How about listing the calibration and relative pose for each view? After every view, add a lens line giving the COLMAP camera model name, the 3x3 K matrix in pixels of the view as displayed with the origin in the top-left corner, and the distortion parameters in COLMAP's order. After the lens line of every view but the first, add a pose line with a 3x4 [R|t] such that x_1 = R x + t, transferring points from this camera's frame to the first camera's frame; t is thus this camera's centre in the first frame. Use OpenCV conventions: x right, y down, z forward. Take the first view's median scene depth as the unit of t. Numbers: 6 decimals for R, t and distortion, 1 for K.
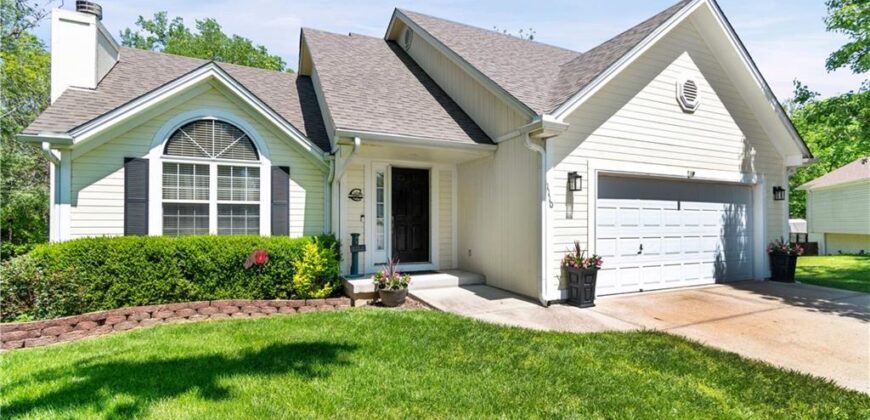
lens RADIAL K [[352.4, 0, 434.8], [0, 352.4, 226.3], [0, 0, 1]] dist [-0.000240, -0.000219]
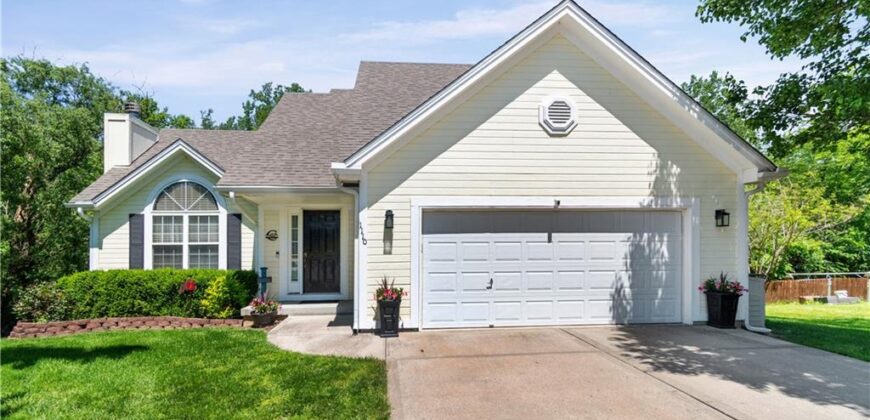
lens RADIAL K [[361.7, 0, 435.0], [0, 361.7, 258.8], [0, 0, 1]] dist [-0.000291, -0.000005]
pose [[0.948855, -0.006837, -0.315639, 0.724984], [0.007459, 0.999972, 0.000764, -0.006309], [0.315625, -0.003079, 0.948879, 0.003026]]
